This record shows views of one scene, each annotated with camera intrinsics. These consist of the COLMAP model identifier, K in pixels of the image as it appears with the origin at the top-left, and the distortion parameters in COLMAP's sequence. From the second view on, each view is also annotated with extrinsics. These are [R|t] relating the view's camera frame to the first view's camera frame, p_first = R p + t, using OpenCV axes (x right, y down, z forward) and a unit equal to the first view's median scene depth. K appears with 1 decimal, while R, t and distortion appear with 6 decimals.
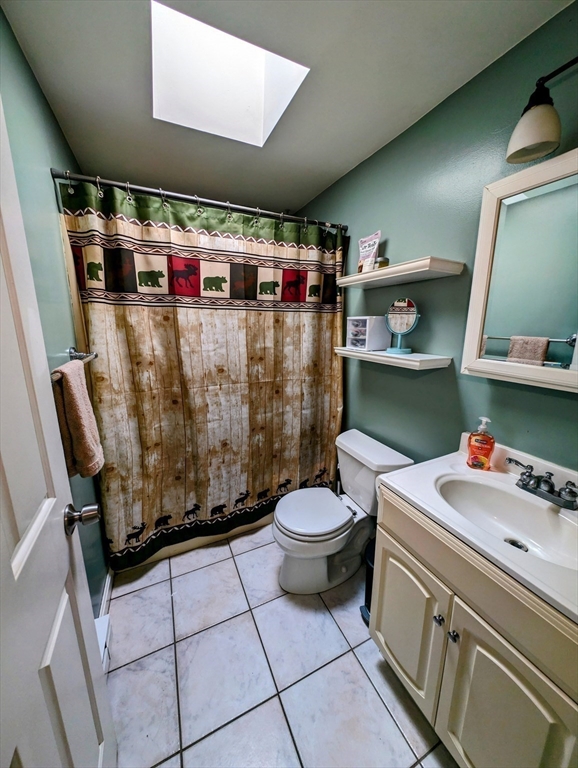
lens RADIAL K [[273.2, 0, 287.5], [0, 273.2, 379.2], [0, 0, 1]] dist [0.010071, -0.004826]
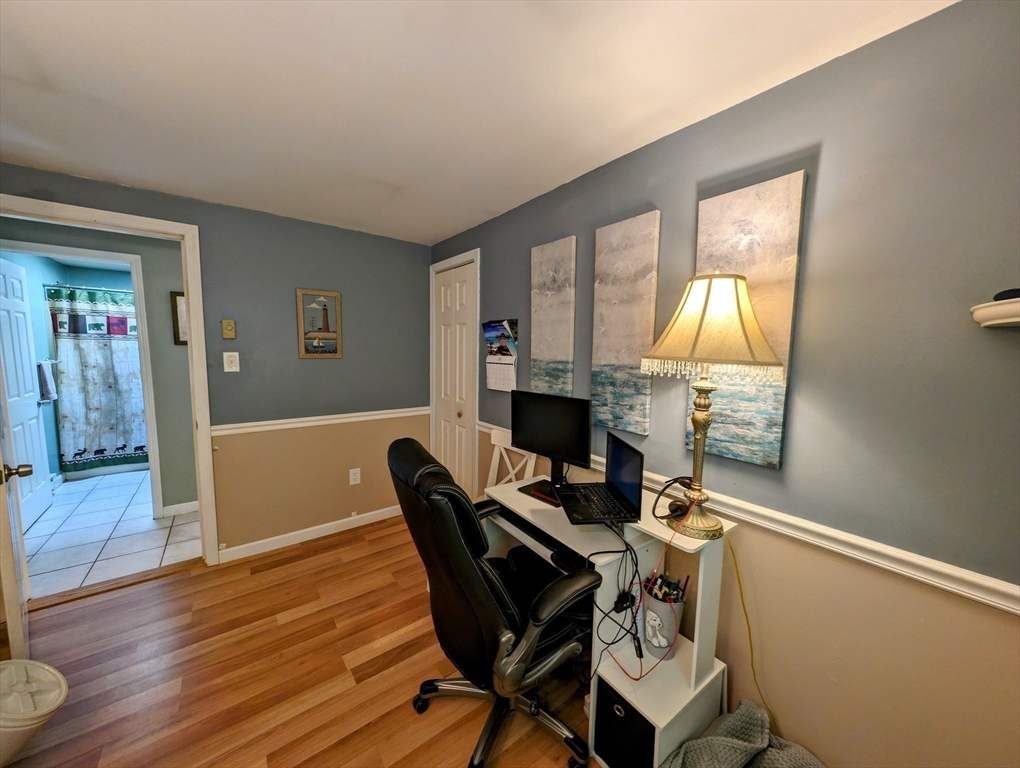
lens RADIAL K [[362.9, 0, 504.9], [0, 362.9, 384.6], [0, 0, 1]] dist [0.010071, -0.004826]
pose [[0.977162, -0.007195, 0.212372, 1.933489], [0.027789, 0.995170, -0.094147, 0.420769], [-0.210669, 0.097899, 0.972643, -2.302253]]
